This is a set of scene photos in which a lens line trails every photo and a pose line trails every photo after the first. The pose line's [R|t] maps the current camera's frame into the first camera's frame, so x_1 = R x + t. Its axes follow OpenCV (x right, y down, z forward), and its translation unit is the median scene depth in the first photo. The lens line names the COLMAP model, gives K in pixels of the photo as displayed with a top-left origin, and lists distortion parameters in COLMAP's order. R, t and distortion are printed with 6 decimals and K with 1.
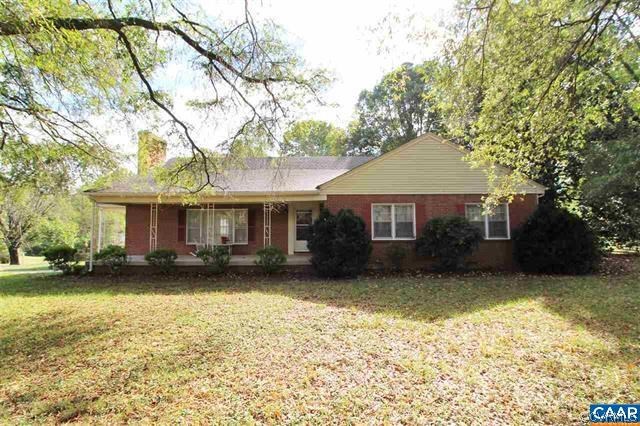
lens RADIAL K [[297.5, 0, 318.4], [0, 297.5, 211.1], [0, 0, 1]] dist [0.002402, -0.014692]
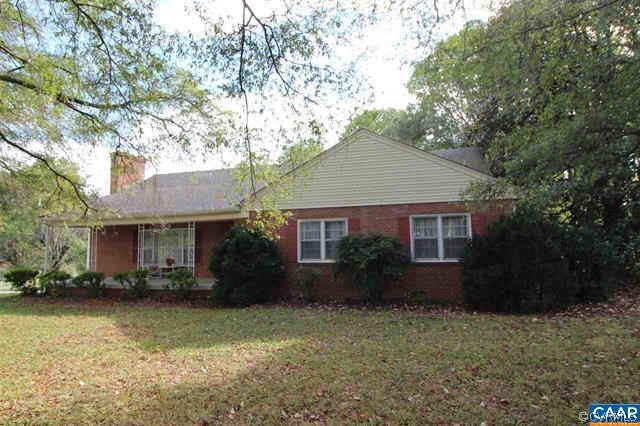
lens RADIAL K [[374.6, 0, 320.0], [0, 374.6, 213.0], [0, 0, 1]] dist [0.000661, 0.000389]
pose [[0.962045, -0.036084, -0.270495, 0.532569], [0.027098, 0.998952, -0.036885, -0.003219], [0.271542, 0.028156, 0.962015, -0.019761]]
